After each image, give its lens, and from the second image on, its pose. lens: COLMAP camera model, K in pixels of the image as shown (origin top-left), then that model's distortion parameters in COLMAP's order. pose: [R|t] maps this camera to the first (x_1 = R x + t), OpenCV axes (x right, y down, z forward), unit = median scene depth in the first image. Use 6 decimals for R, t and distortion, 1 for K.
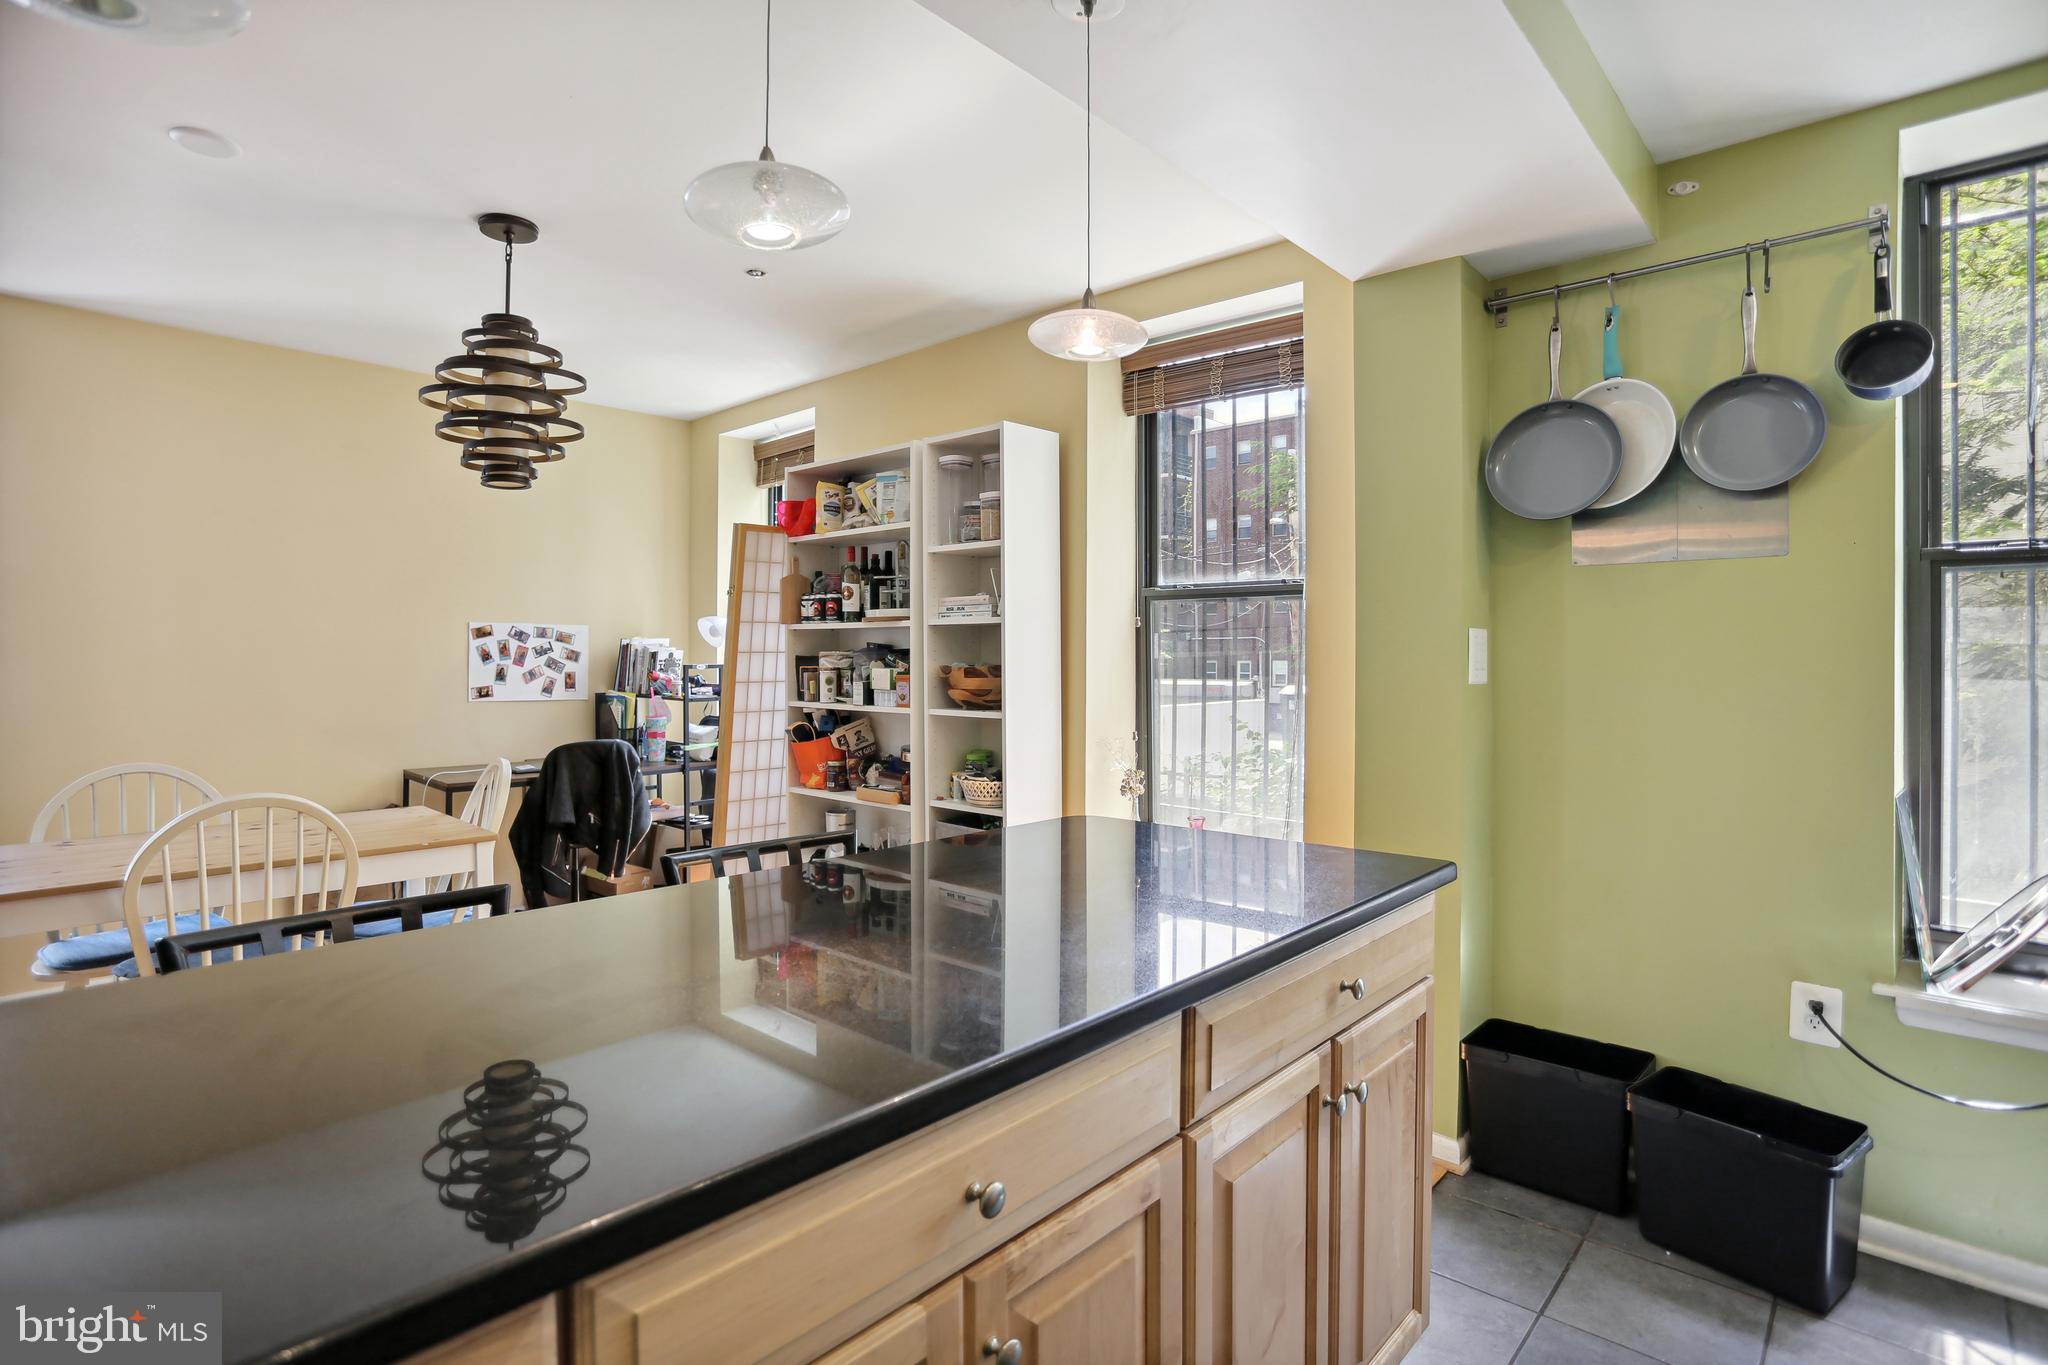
lens RADIAL K [[1016.5, 0, 1011.1], [0, 1016.5, 649.4], [0, 0, 1]] dist [-0.069059, 0.030921]
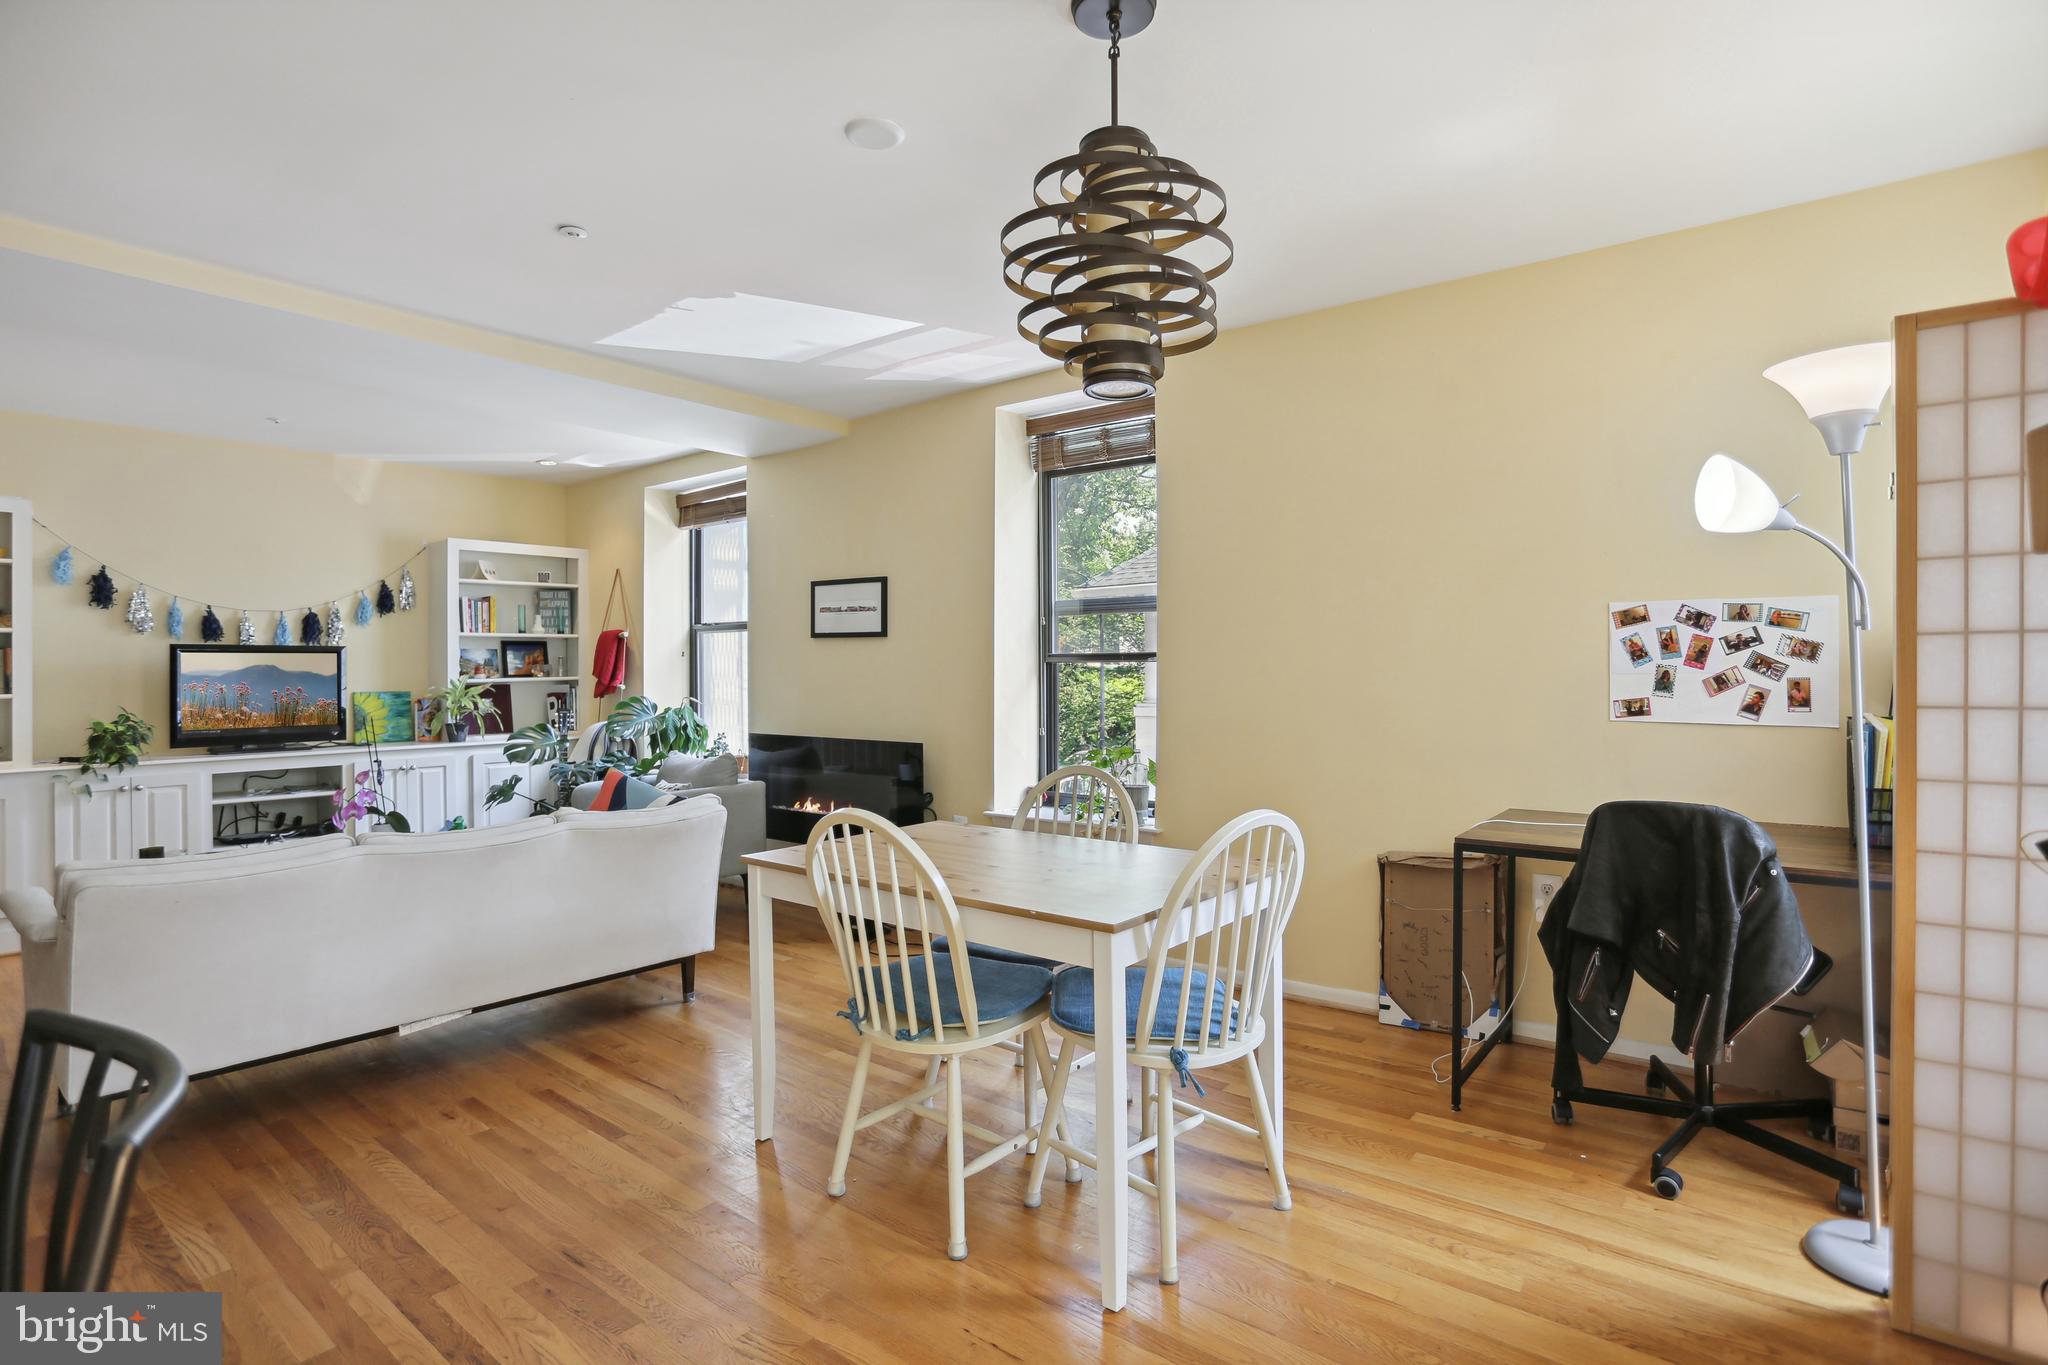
lens RADIAL K [[1016.5, 0, 1020.9], [0, 1016.5, 673.2], [0, 0, 1]] dist [-0.069059, 0.030921]
pose [[0.071319, 0.004357, -0.997444, 0.103967], [0.016906, 0.999842, 0.005576, 0.010626], [0.997310, -0.017260, 0.071234, 0.611348]]
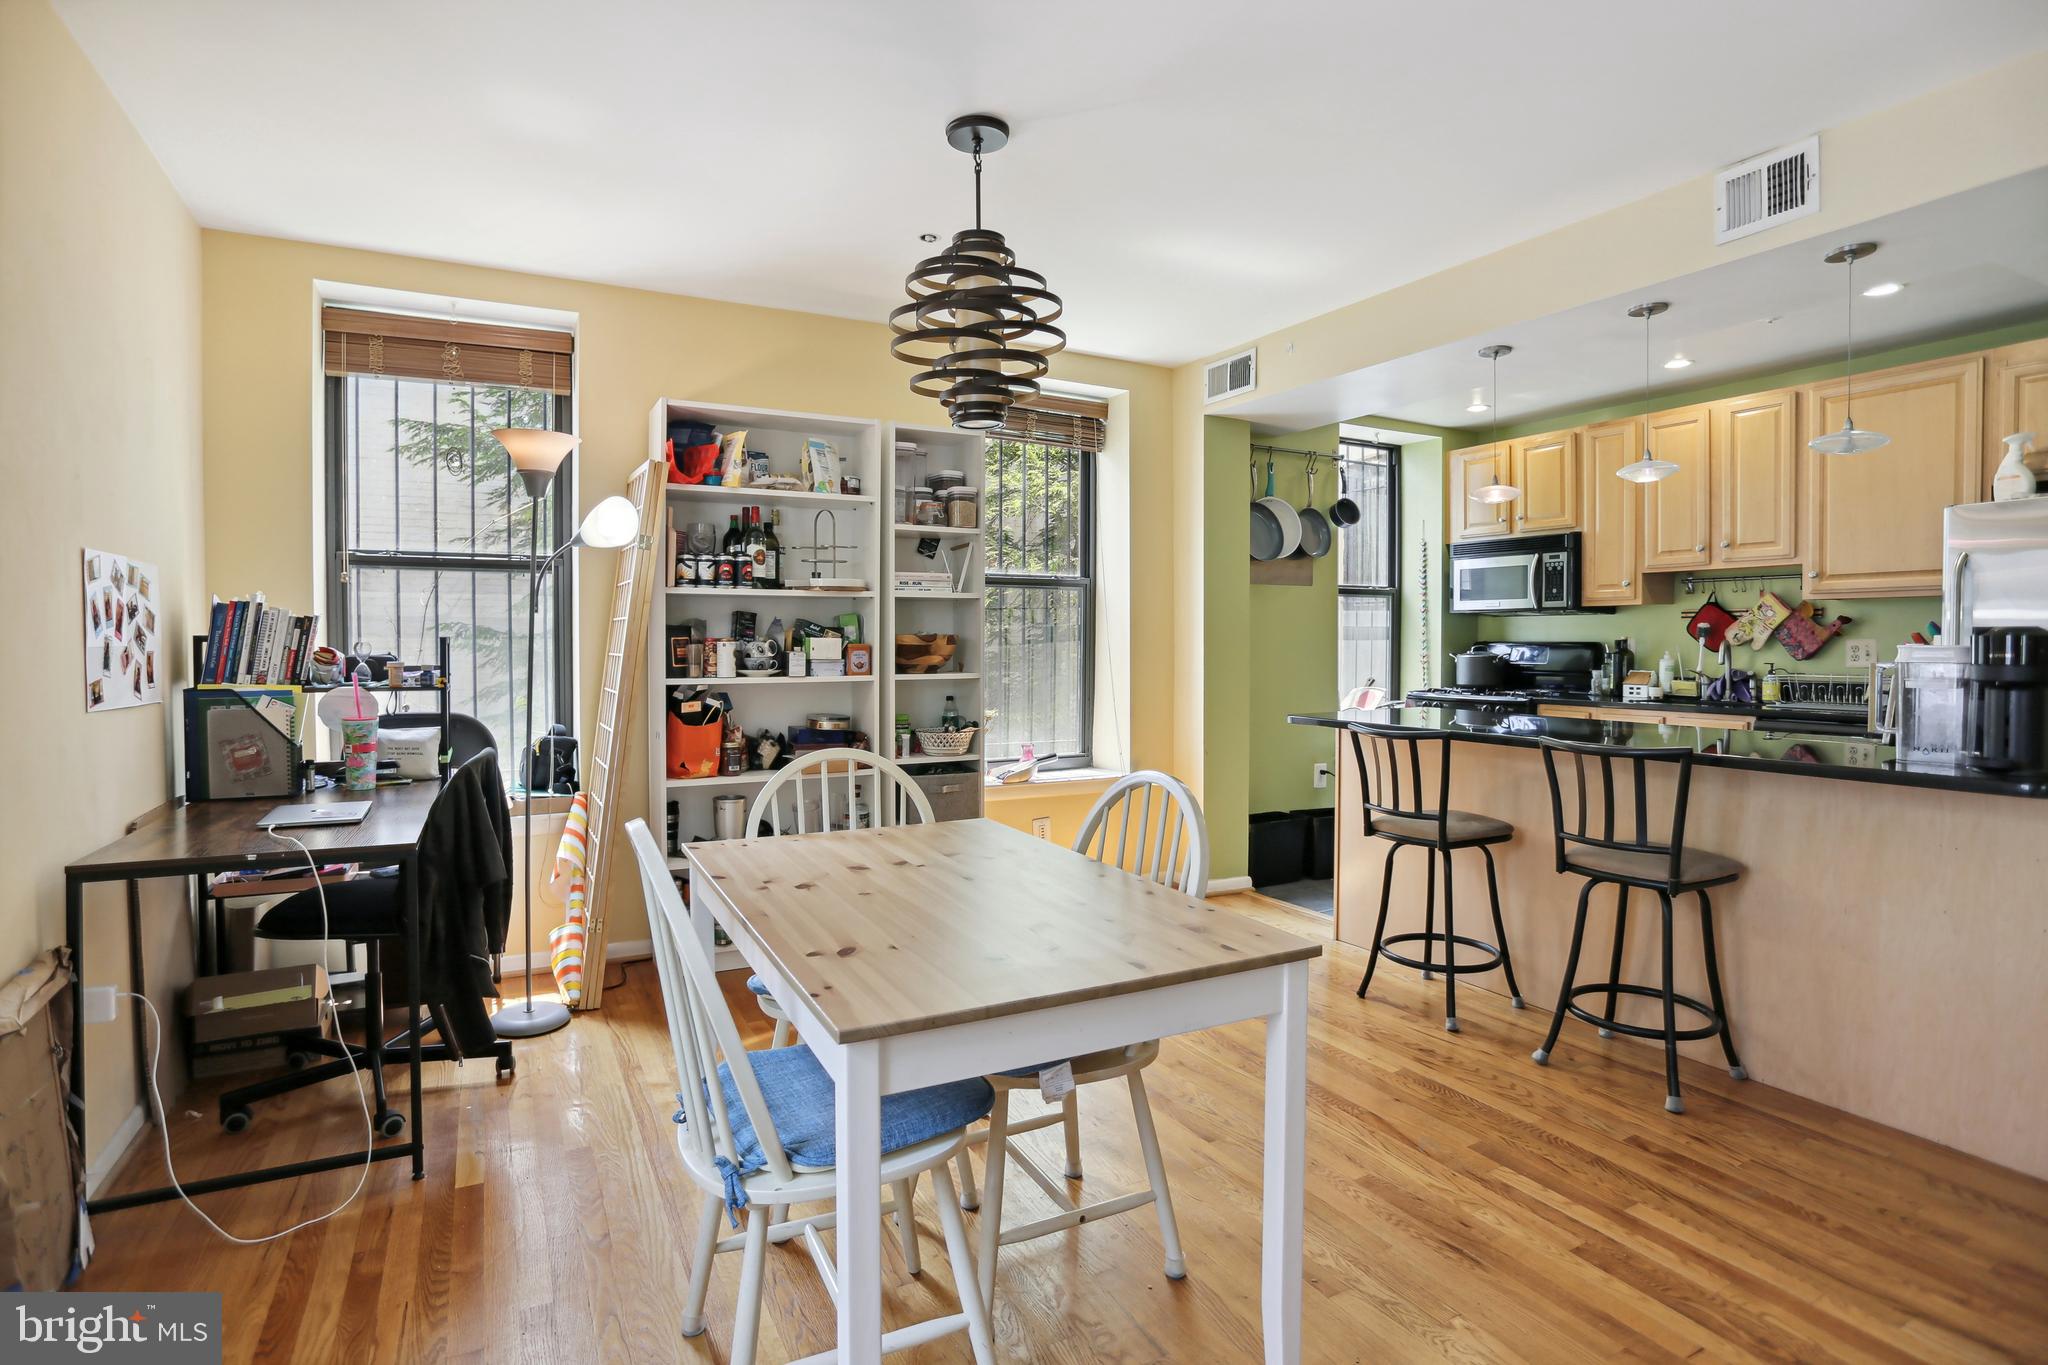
lens RADIAL K [[1016.5, 0, 1015.3], [0, 1016.5, 677.0], [0, 0, 1]] dist [-0.069059, 0.030921]
pose [[0.335265, -0.035980, 0.941437, -0.919715], [-0.005080, 0.999187, 0.039996, 0.014983], [-0.942110, -0.018192, 0.334810, 0.454817]]
